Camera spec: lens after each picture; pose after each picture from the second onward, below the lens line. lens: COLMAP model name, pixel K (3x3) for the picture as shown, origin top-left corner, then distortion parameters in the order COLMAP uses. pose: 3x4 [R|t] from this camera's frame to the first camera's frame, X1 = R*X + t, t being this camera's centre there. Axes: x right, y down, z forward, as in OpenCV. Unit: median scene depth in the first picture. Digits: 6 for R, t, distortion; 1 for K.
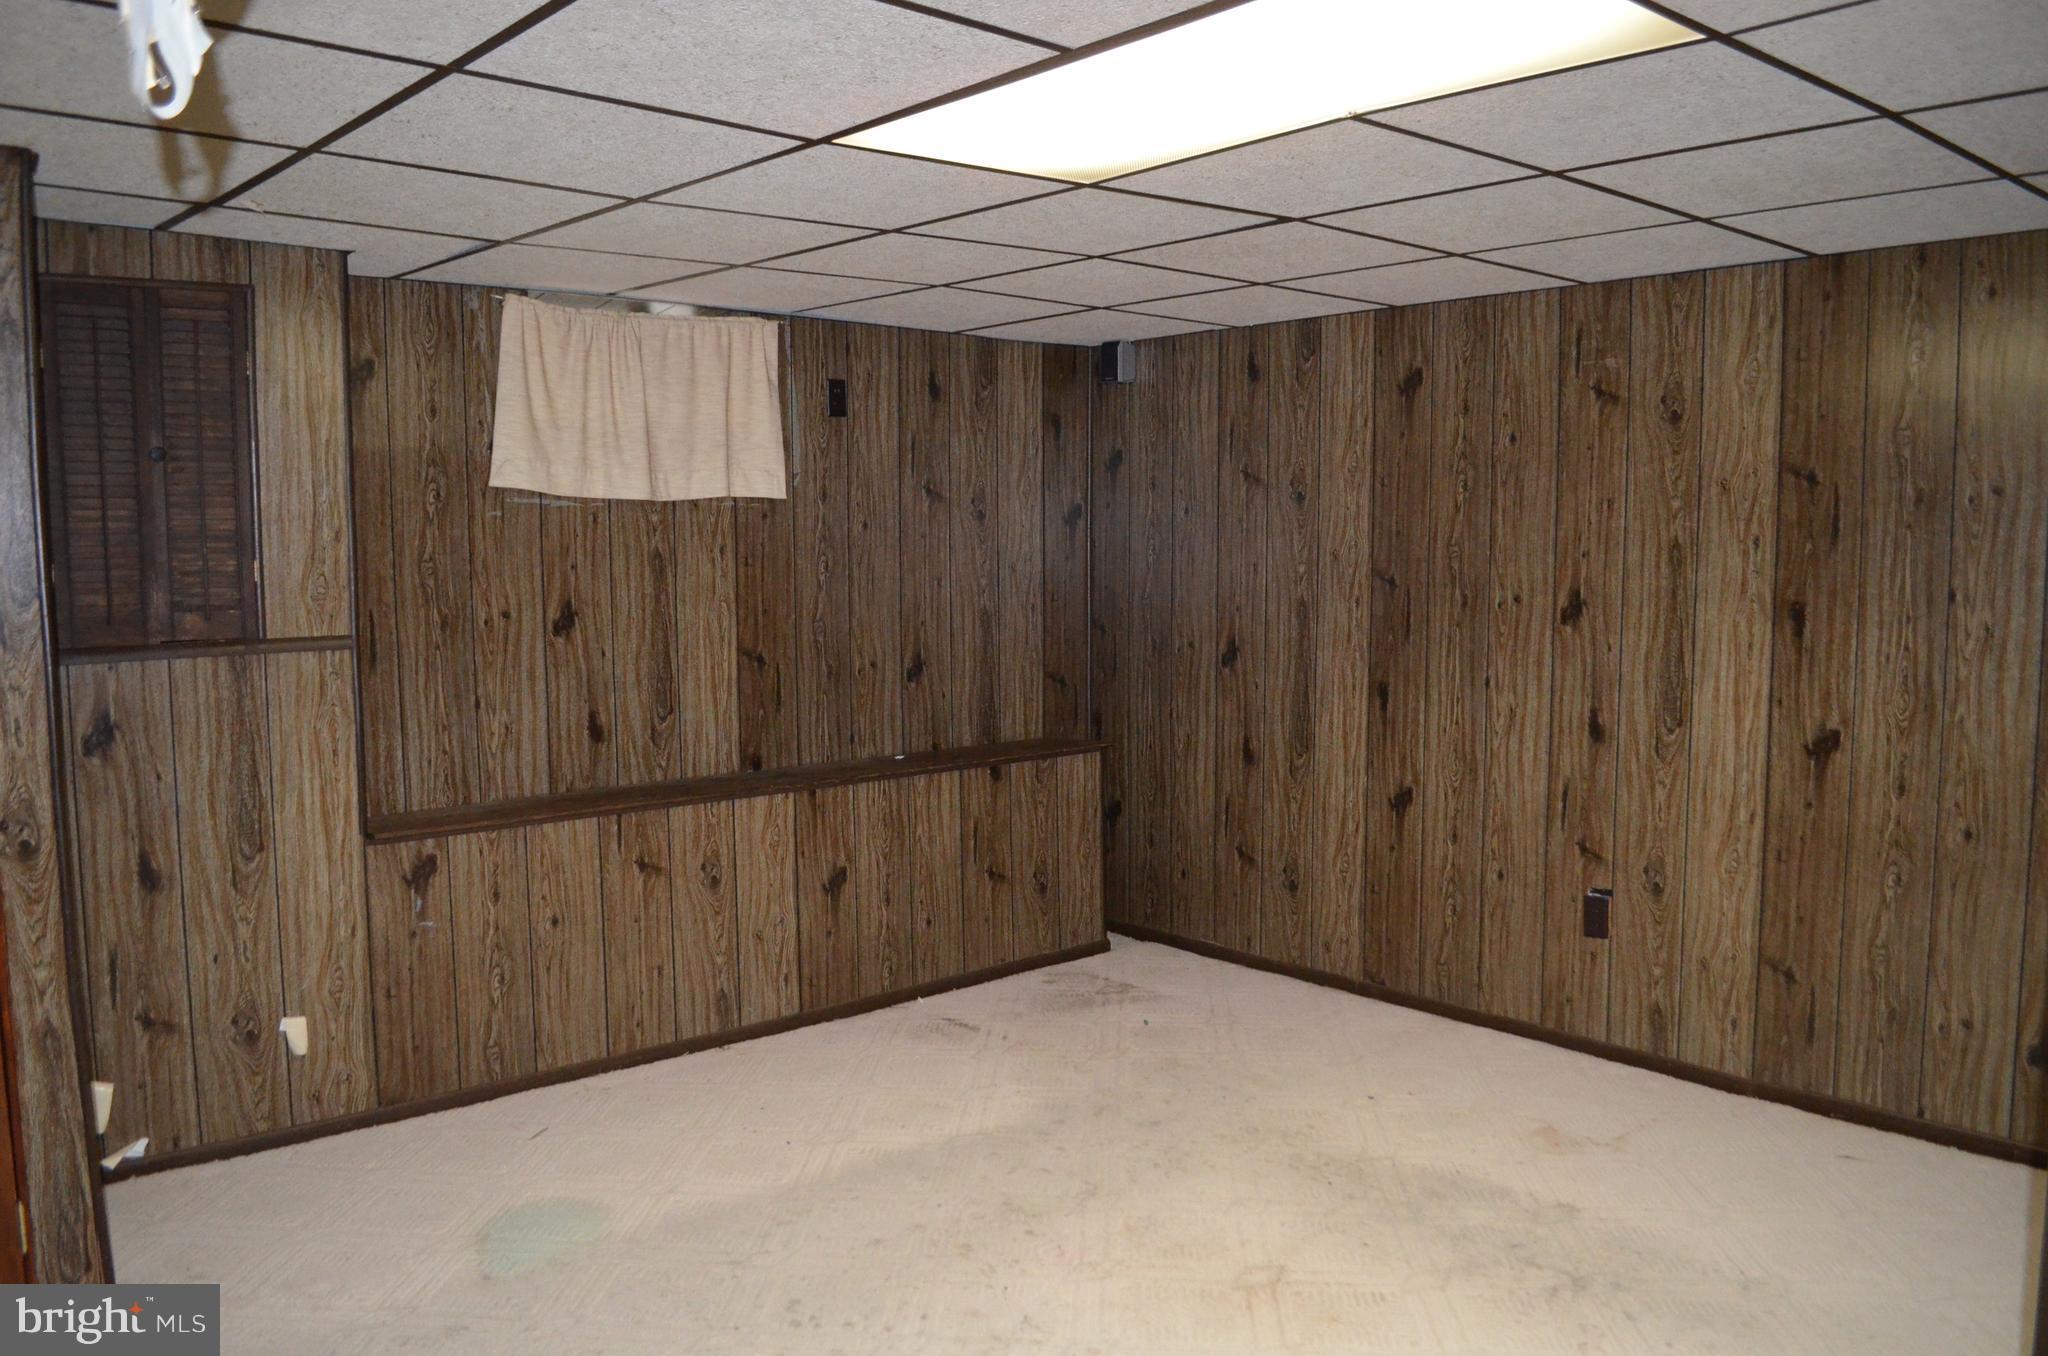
lens RADIAL K [[1616.3, 0, 1030.5], [0, 1616.3, 712.5], [0, 0, 1]] dist [-0.083388, 0.013415]
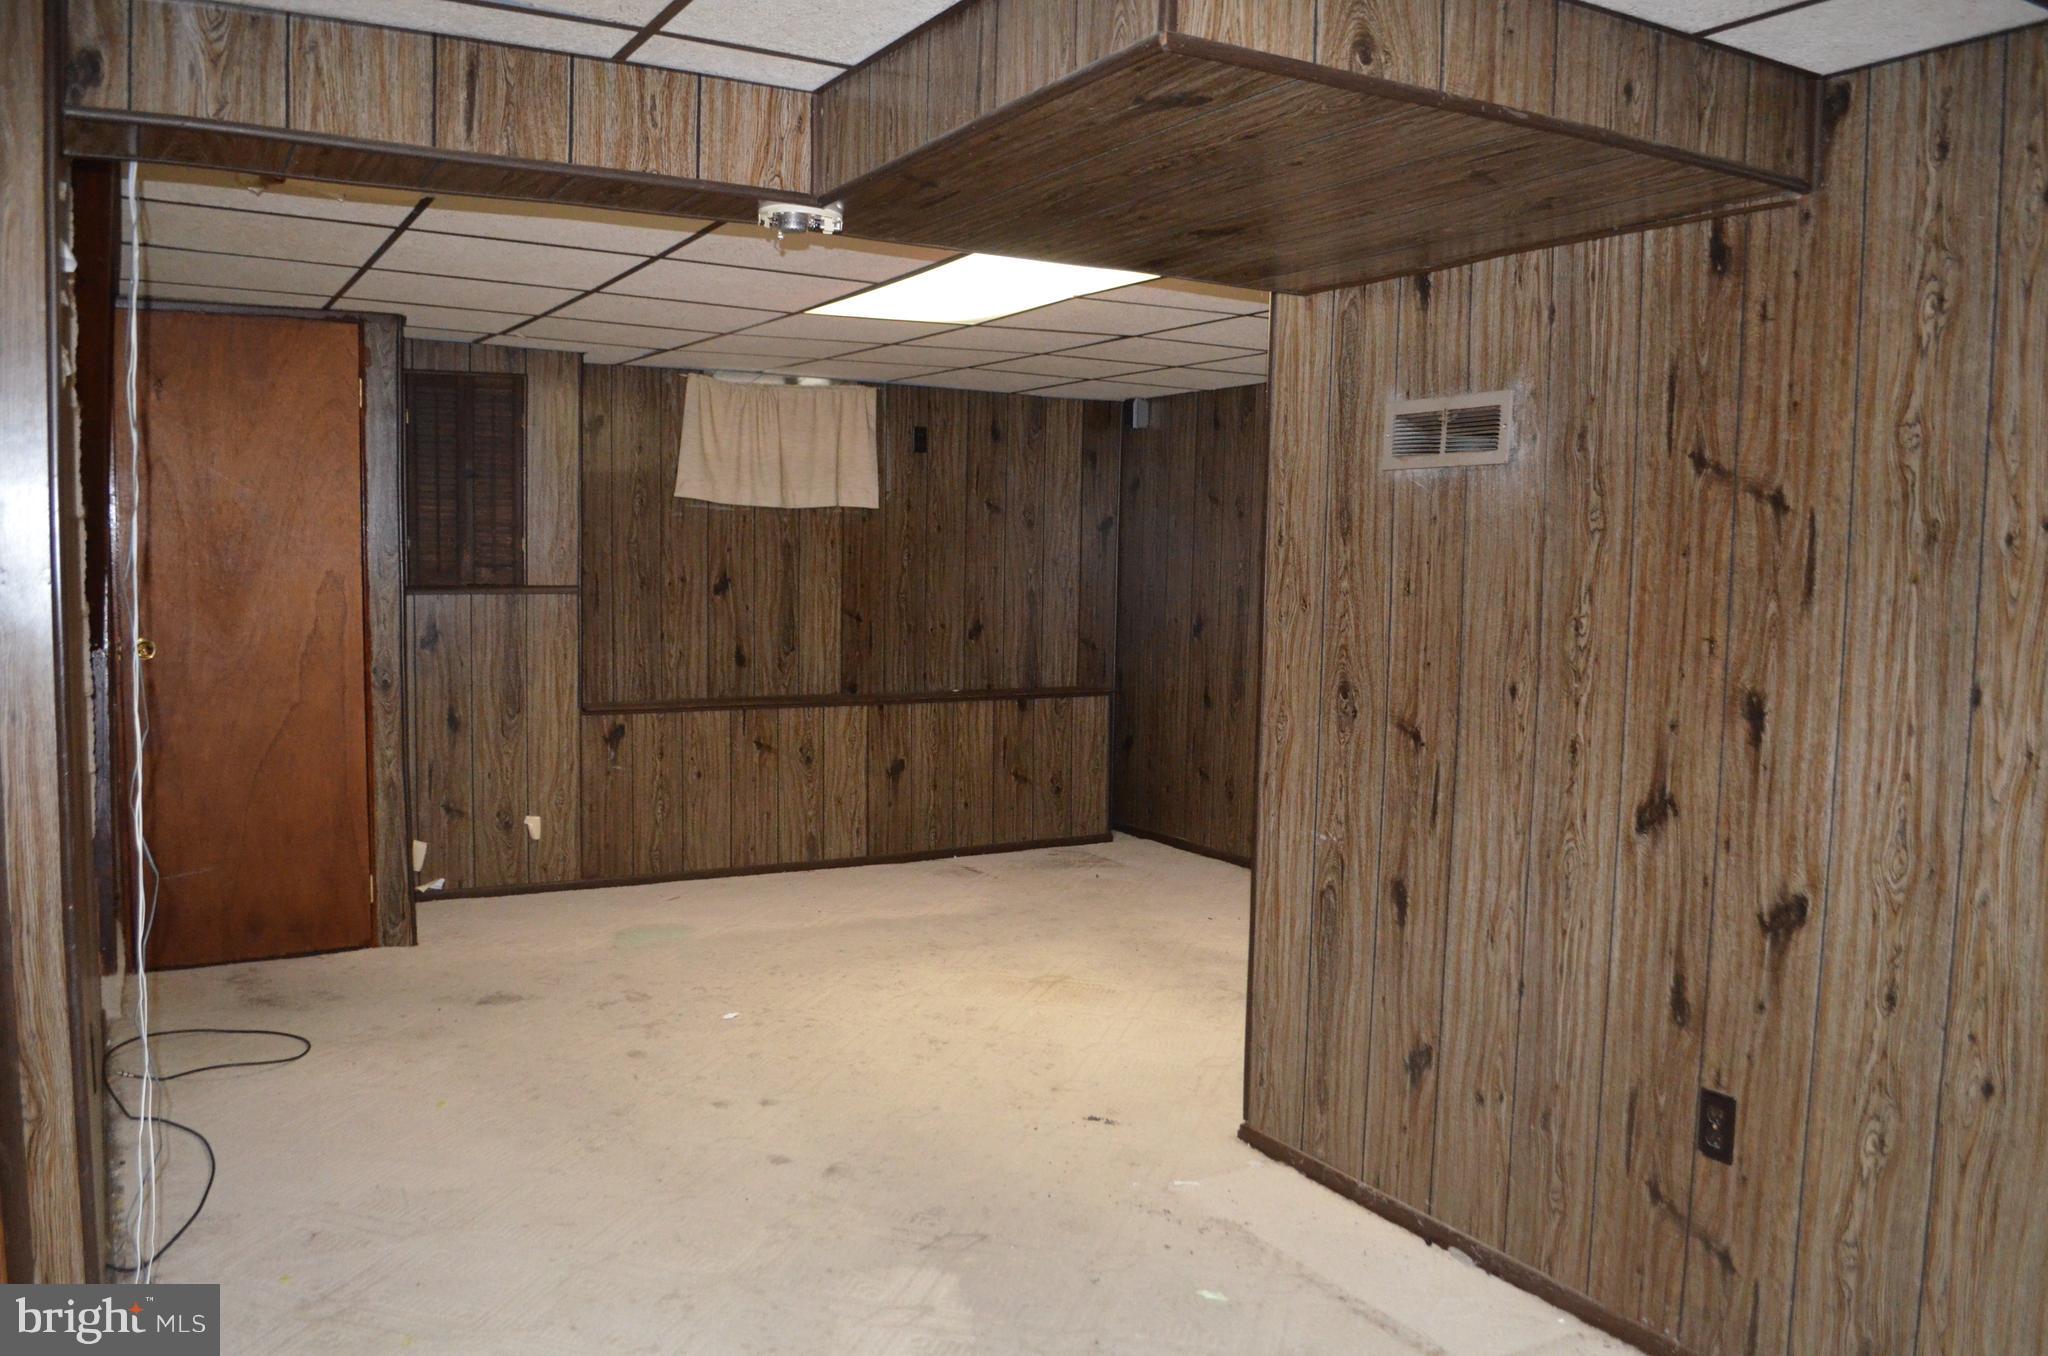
lens RADIAL K [[1616.3, 0, 1030.5], [0, 1616.3, 712.5], [0, 0, 1]] dist [-0.083388, 0.013415]
pose [[0.980108, 0.040904, -0.194204, 0.302484], [-0.043026, 0.999051, -0.006717, 0.062071], [0.193745, 0.014939, 0.980938, -0.449384]]
